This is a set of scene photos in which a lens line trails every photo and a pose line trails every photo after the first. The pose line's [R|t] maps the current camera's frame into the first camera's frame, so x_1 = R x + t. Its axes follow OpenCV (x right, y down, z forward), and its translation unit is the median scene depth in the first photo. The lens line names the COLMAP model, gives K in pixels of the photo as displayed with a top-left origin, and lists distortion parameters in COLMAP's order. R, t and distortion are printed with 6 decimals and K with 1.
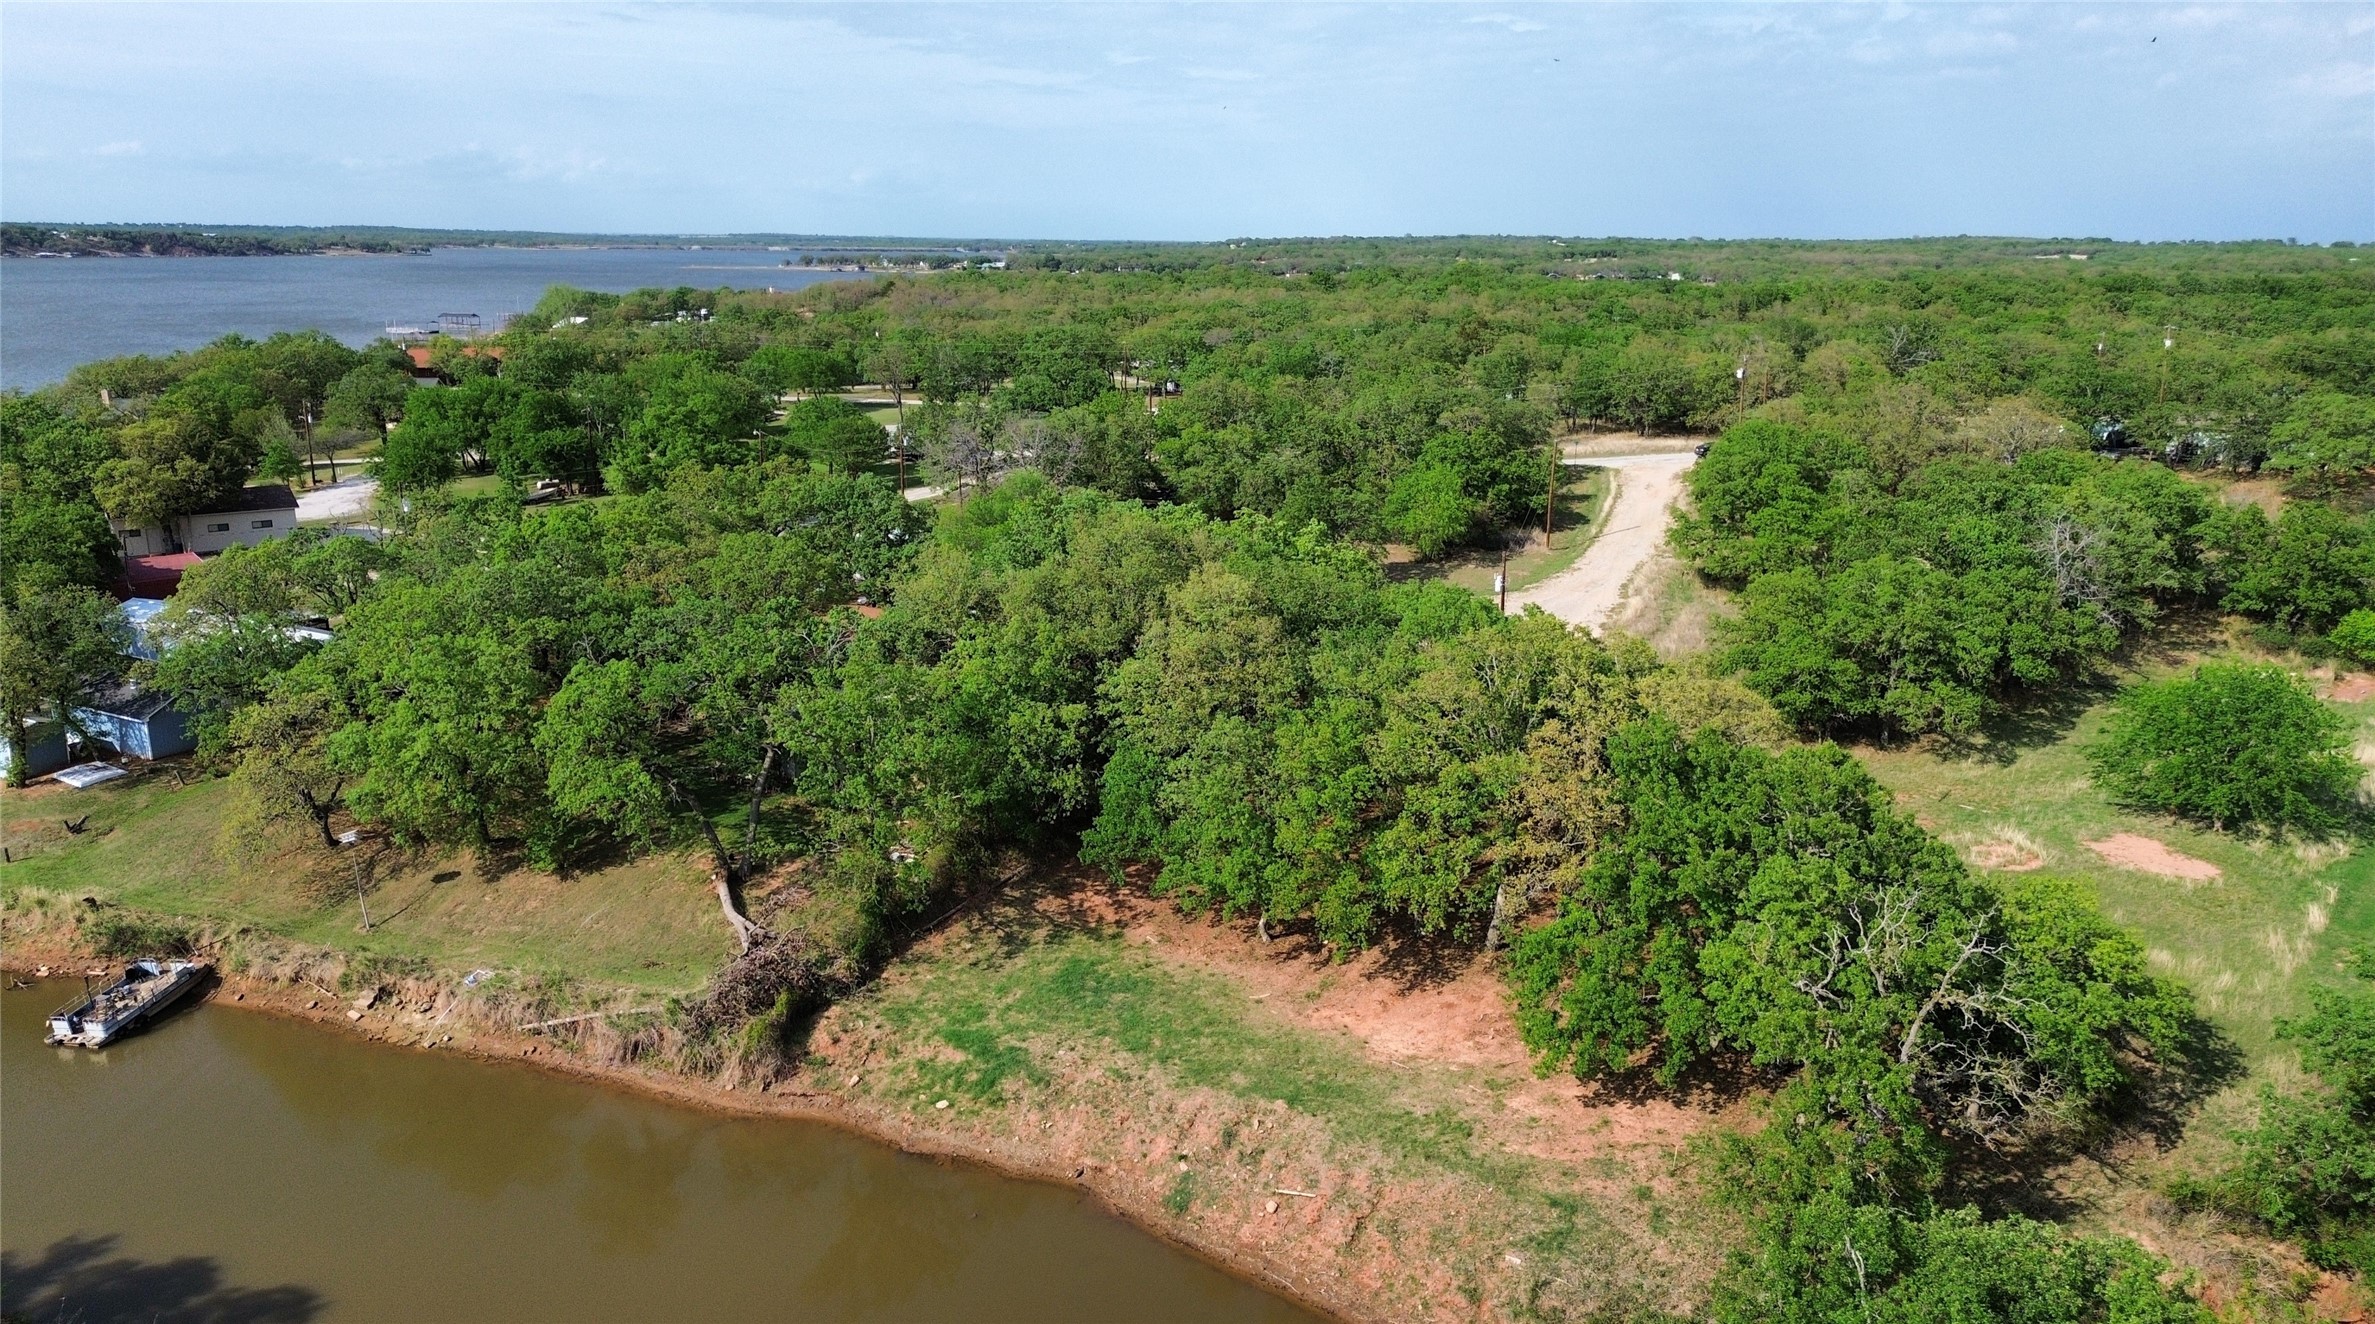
lens RADIAL K [[1679.5, 0, 1190.4], [0, 1679.5, 672.0], [0, 0, 1]] dist [0.077407, -0.088635]
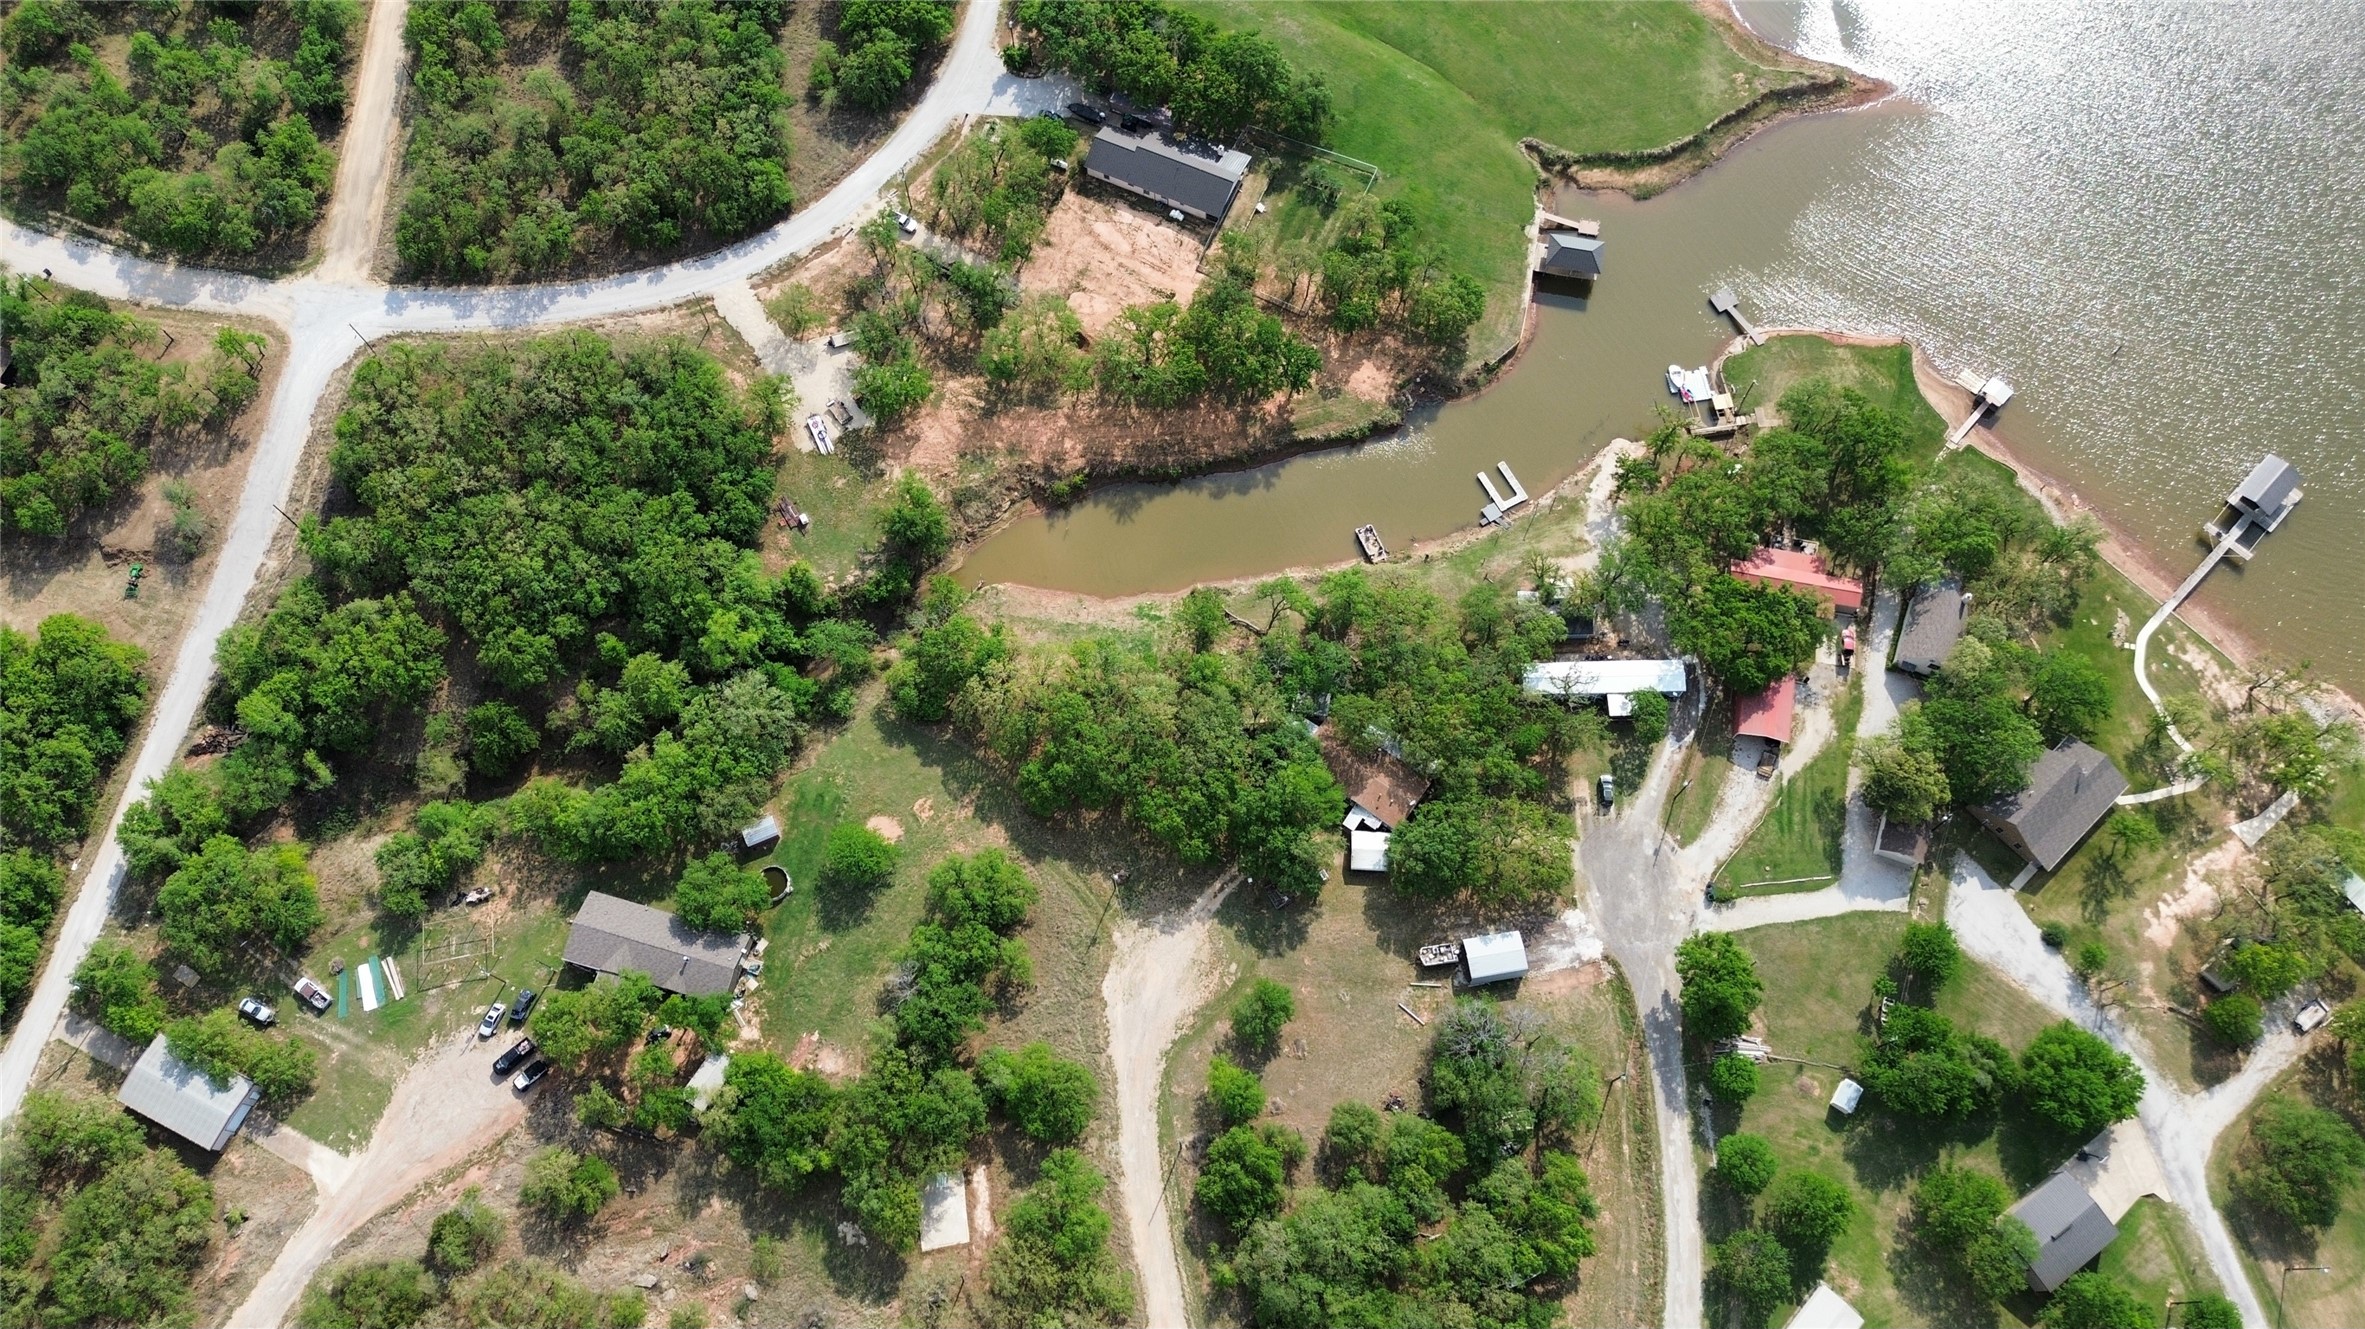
lens RADIAL K [[1672.3, 0, 1186.0], [0, 1672.3, 672.6], [0, 0, 1]] dist [0.077793, -0.091664]
pose [[-0.860767, 0.472101, -0.190265, 0.546730], [-0.129118, 0.159053, 0.978790, -3.226179], [0.492351, 0.867077, -0.075951, 1.296299]]
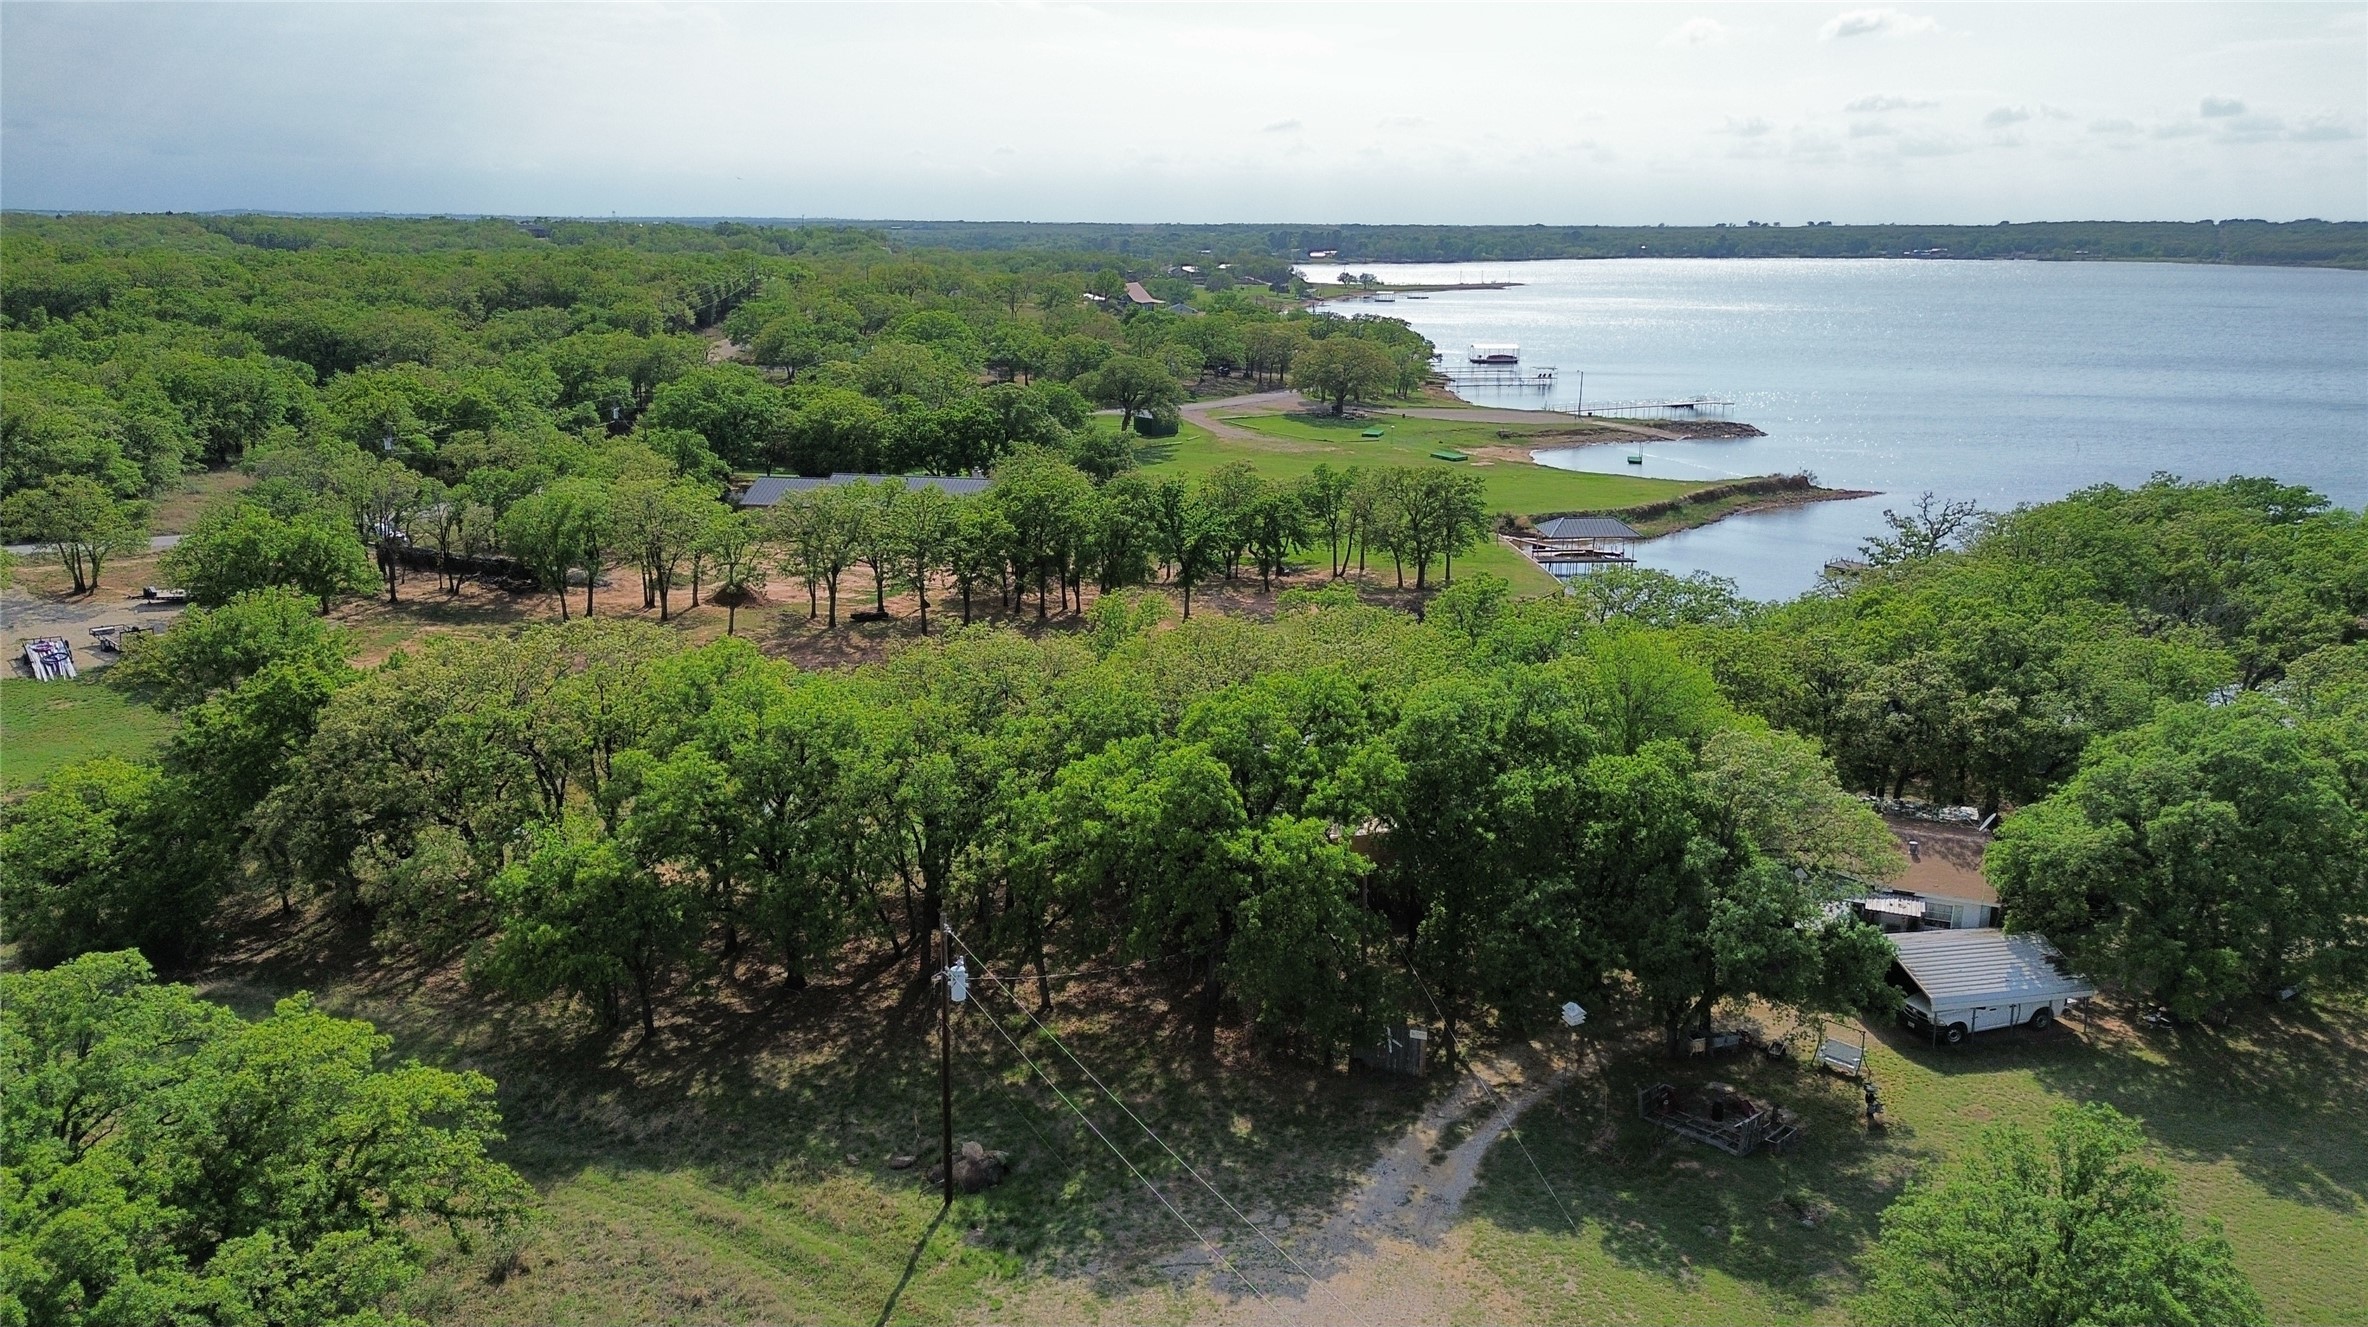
lens RADIAL K [[1674.5, 0, 1187.5], [0, 1674.5, 671.6], [0, 0, 1]] dist [0.077793, -0.091664]
pose [[-0.714062, 0.169014, -0.679375, 0.586049], [-0.180253, 0.893317, 0.411695, -0.440831], [0.676479, 0.416435, -0.607419, 1.715157]]
